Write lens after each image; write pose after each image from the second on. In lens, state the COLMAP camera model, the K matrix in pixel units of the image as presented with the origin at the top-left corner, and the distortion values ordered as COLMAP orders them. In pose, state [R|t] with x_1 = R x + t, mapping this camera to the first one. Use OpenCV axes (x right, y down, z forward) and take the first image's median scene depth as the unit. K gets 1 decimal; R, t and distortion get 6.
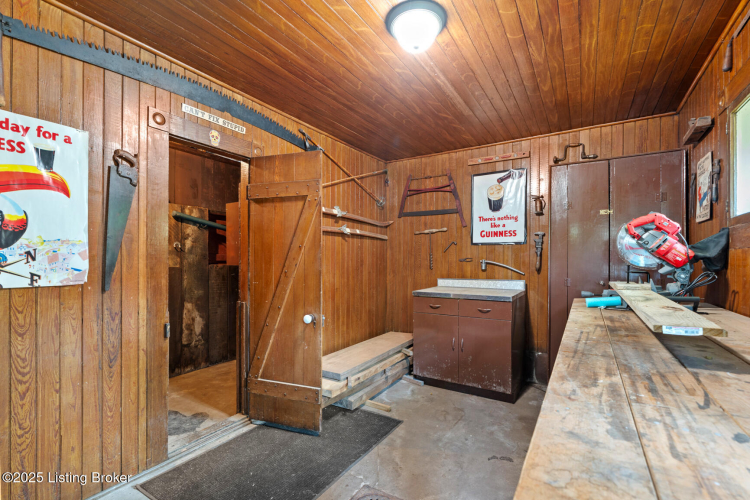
lens RADIAL K [[342.2, 0, 374.3], [0, 342.2, 256.3], [0, 0, 1]] dist [-0.000933, 0.000163]
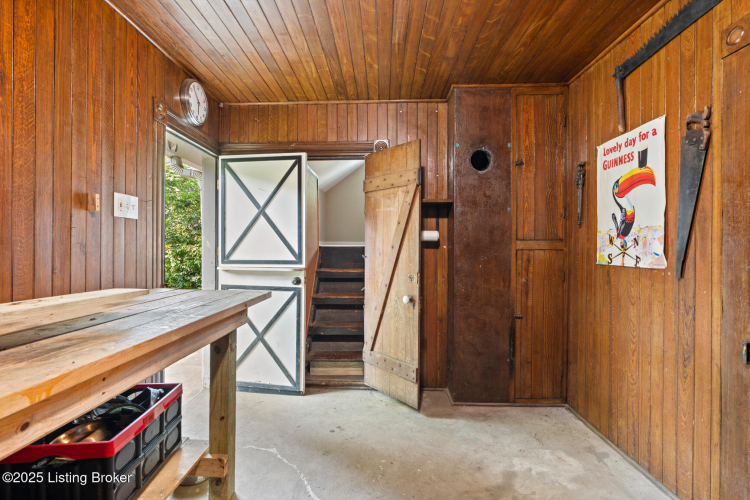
lens RADIAL K [[362.0, 0, 374.2], [0, 362.0, 249.3], [0, 0, 1]] dist [-0.002097, -0.000324]
pose [[-0.864535, -0.004761, -0.502551, 0.442339], [-0.001861, 0.999979, -0.006272, 0.034621], [0.502570, -0.004487, -0.864525, 1.595385]]
